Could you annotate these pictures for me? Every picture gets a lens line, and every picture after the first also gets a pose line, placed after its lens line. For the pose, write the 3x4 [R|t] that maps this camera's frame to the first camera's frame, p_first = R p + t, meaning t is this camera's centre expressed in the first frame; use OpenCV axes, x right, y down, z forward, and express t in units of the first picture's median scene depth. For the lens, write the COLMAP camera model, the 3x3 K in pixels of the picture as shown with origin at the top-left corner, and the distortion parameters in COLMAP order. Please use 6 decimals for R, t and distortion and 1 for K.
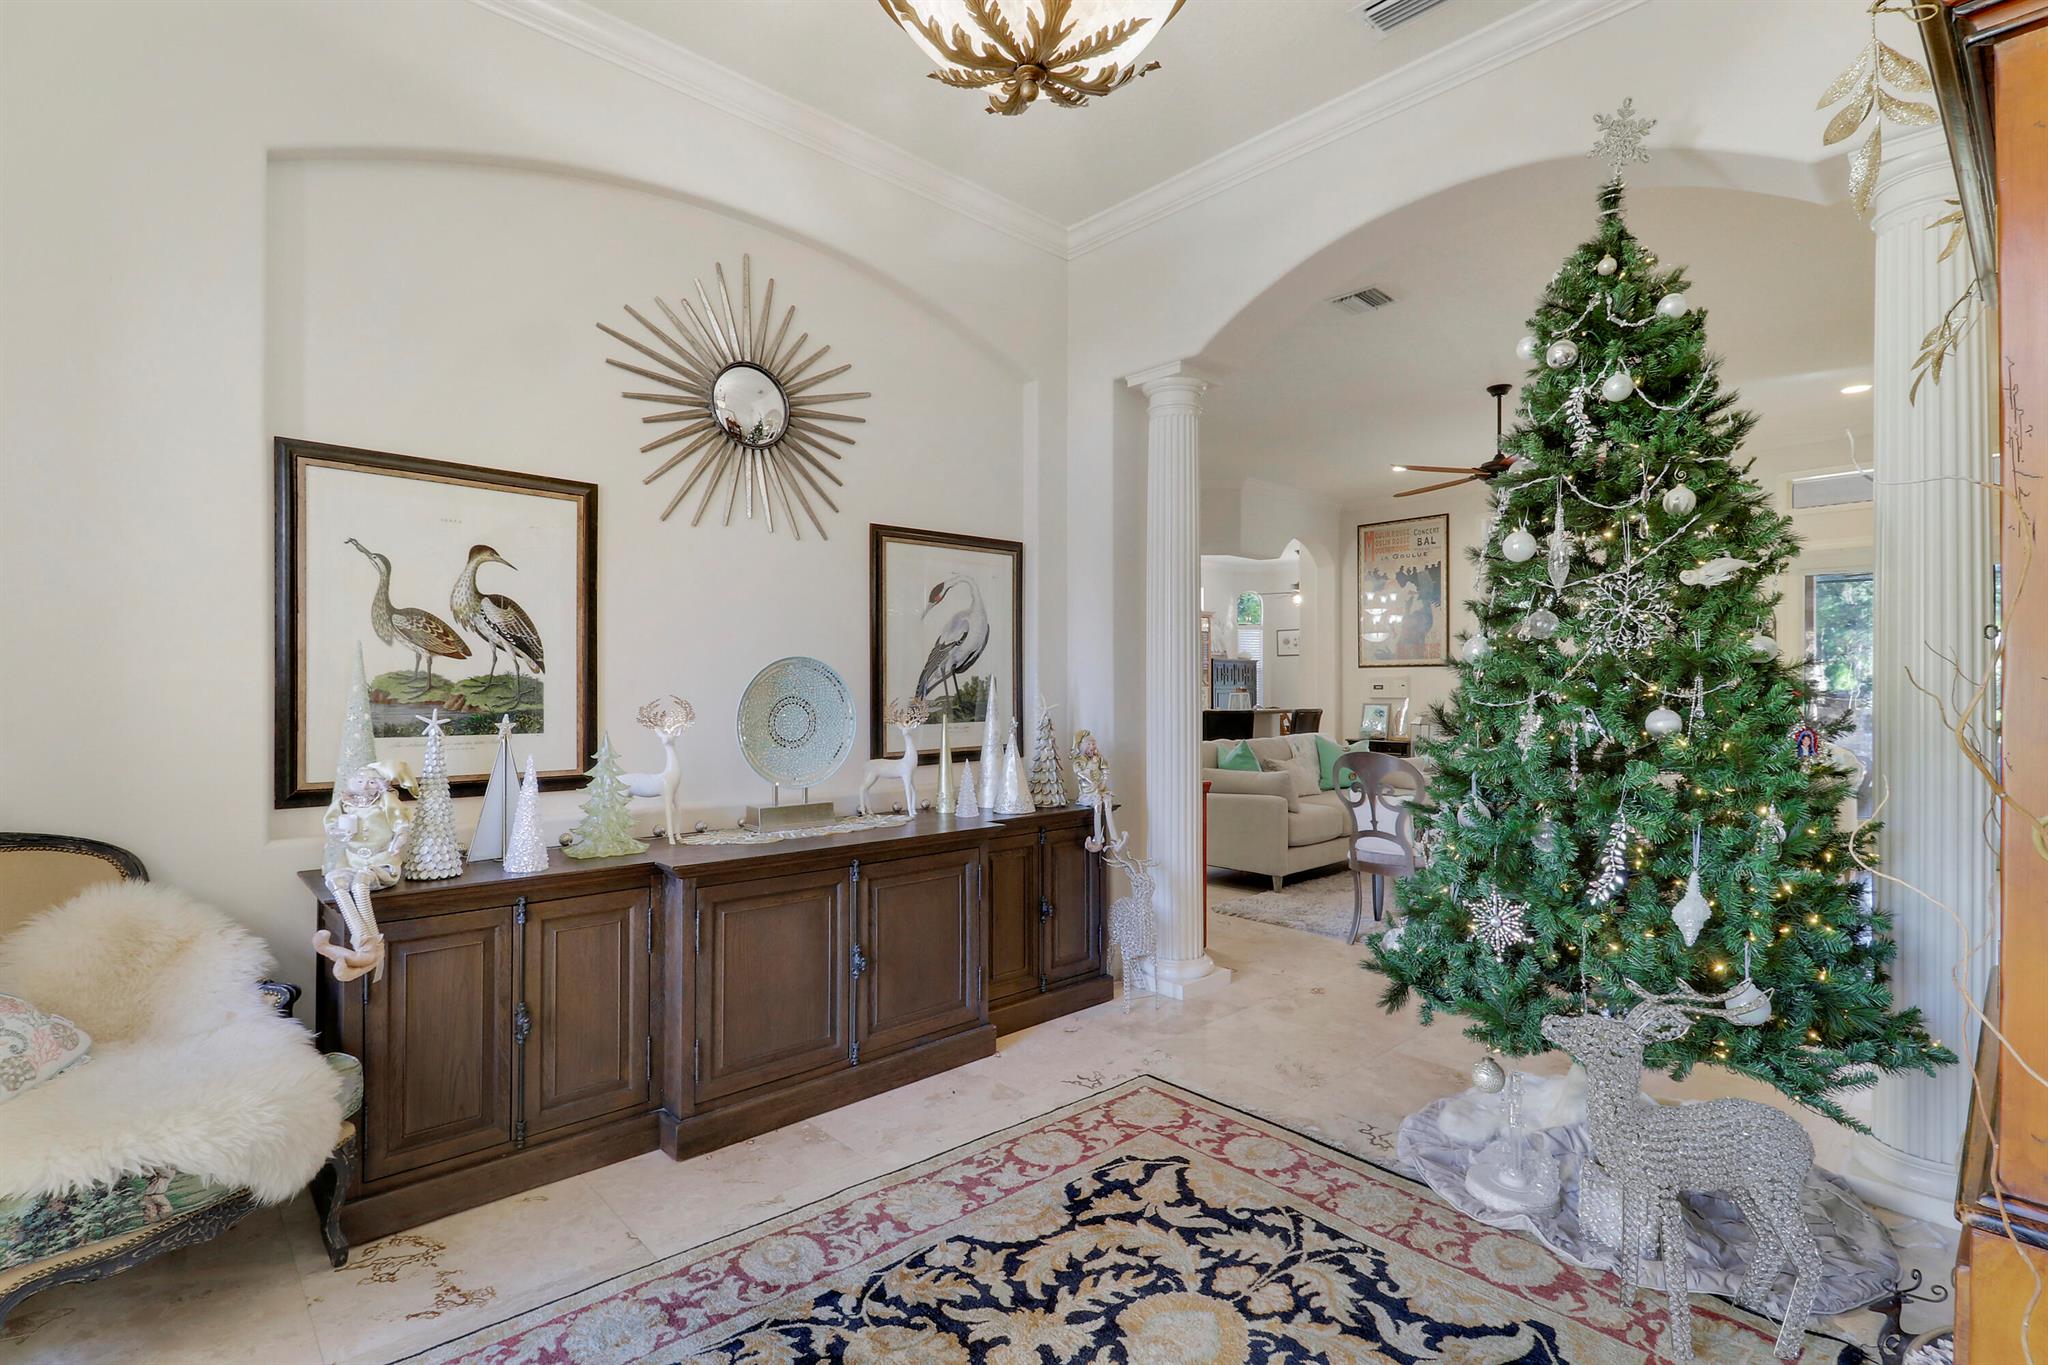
lens RADIAL K [[953.7, 0, 1047.8], [0, 953.7, 695.5], [0, 0, 1]] dist [-0.010862, -0.007467]
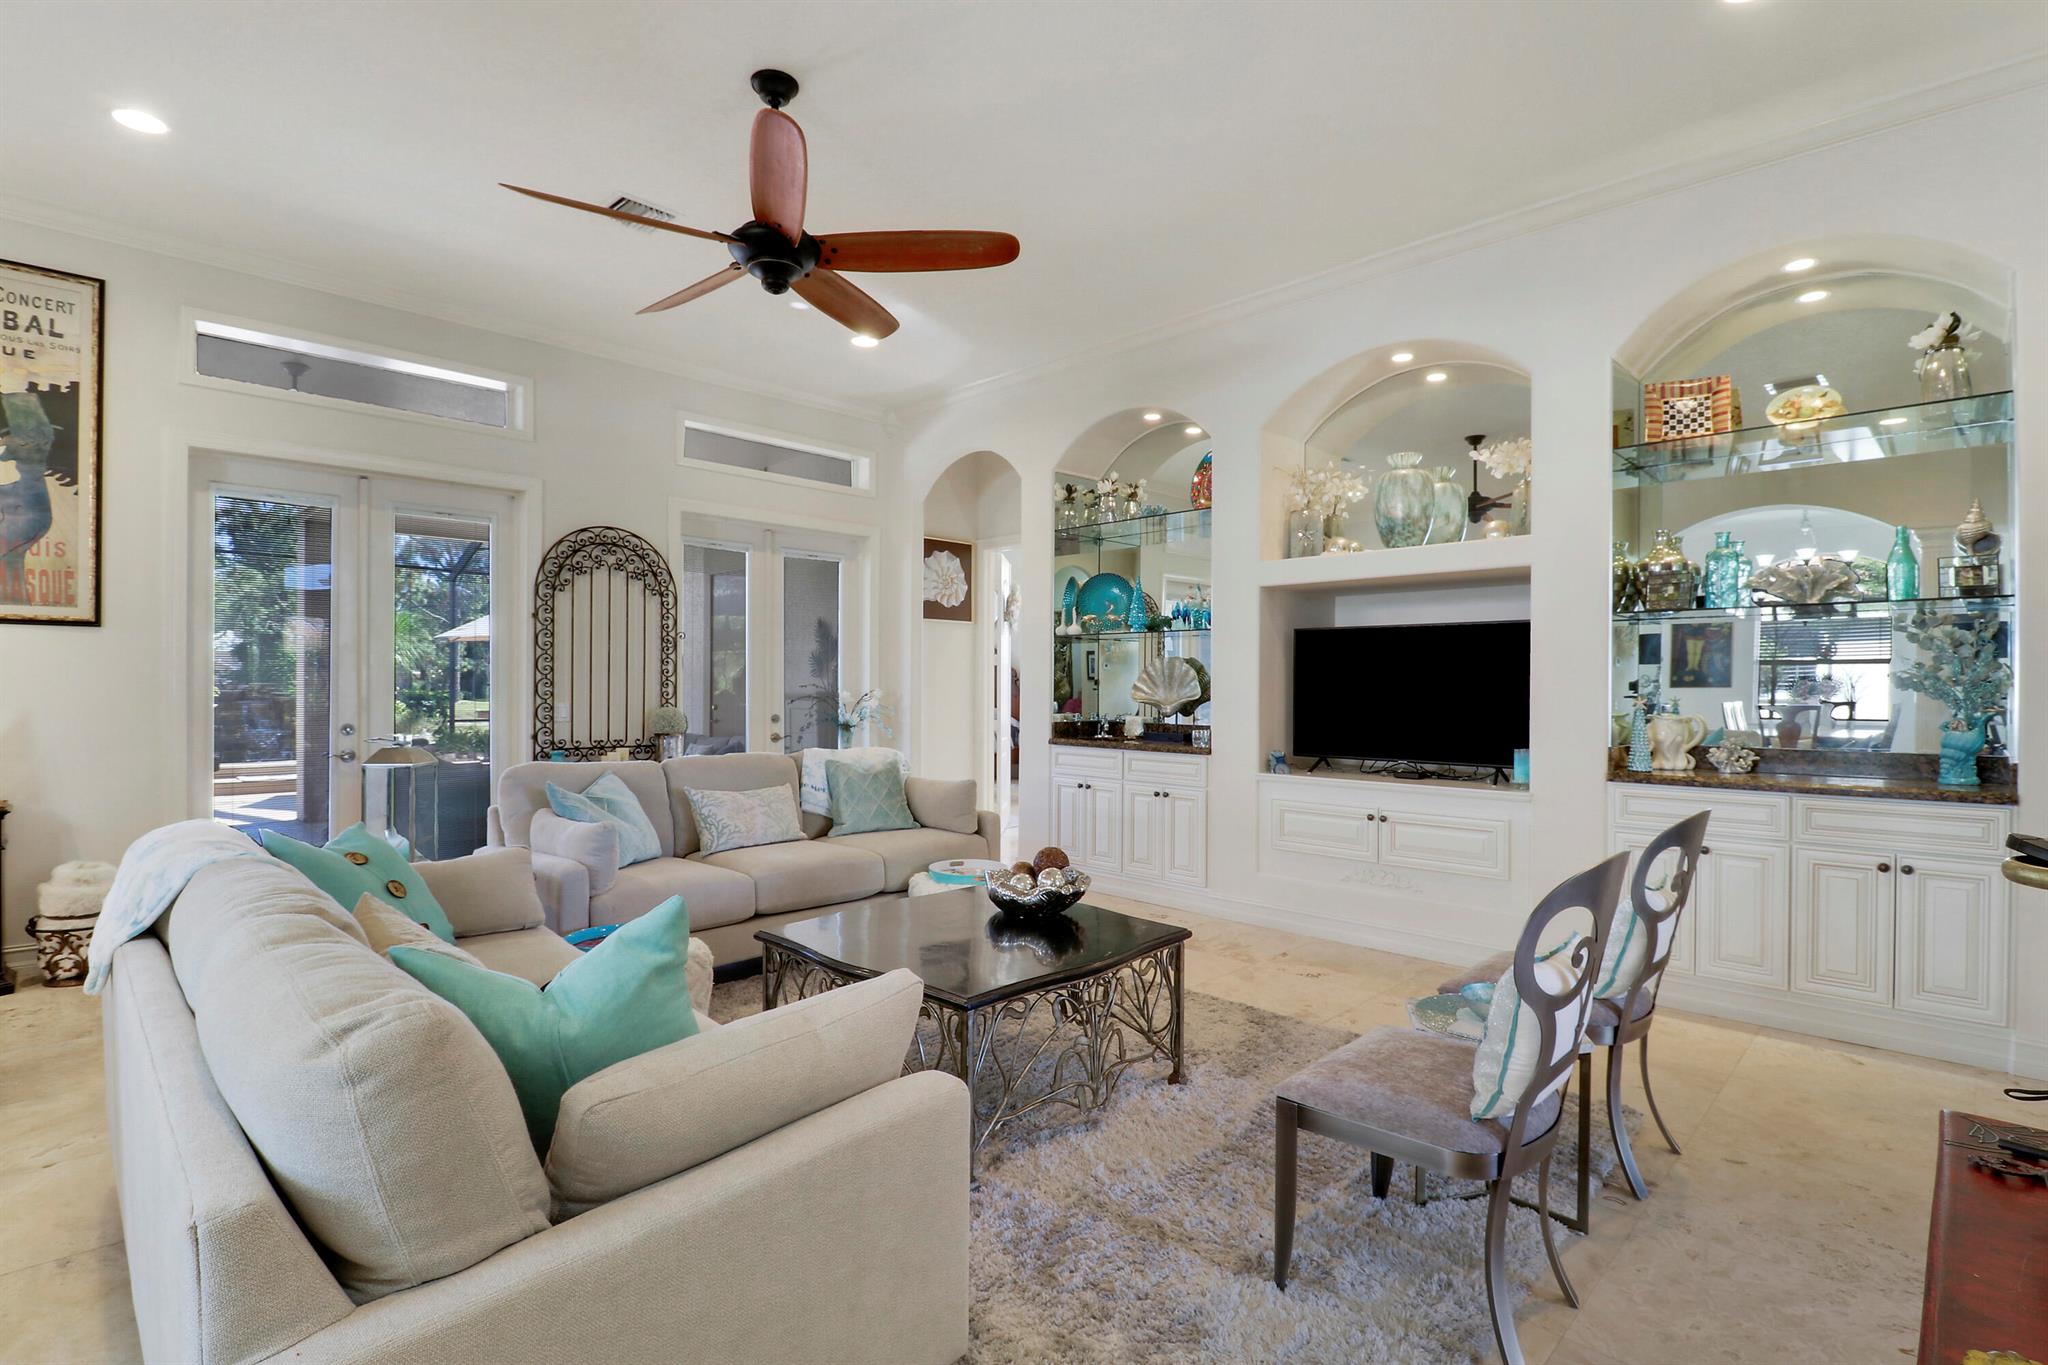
lens RADIAL K [[953.7, 0, 1045.1], [0, 953.7, 686.2], [0, 0, 1]] dist [-0.010862, -0.007467]
pose [[-0.029755, -0.005354, 0.999543, -0.021895], [0.000414, 0.999986, 0.005369, -0.005129], [-0.999557, 0.000574, -0.029752, 0.551487]]
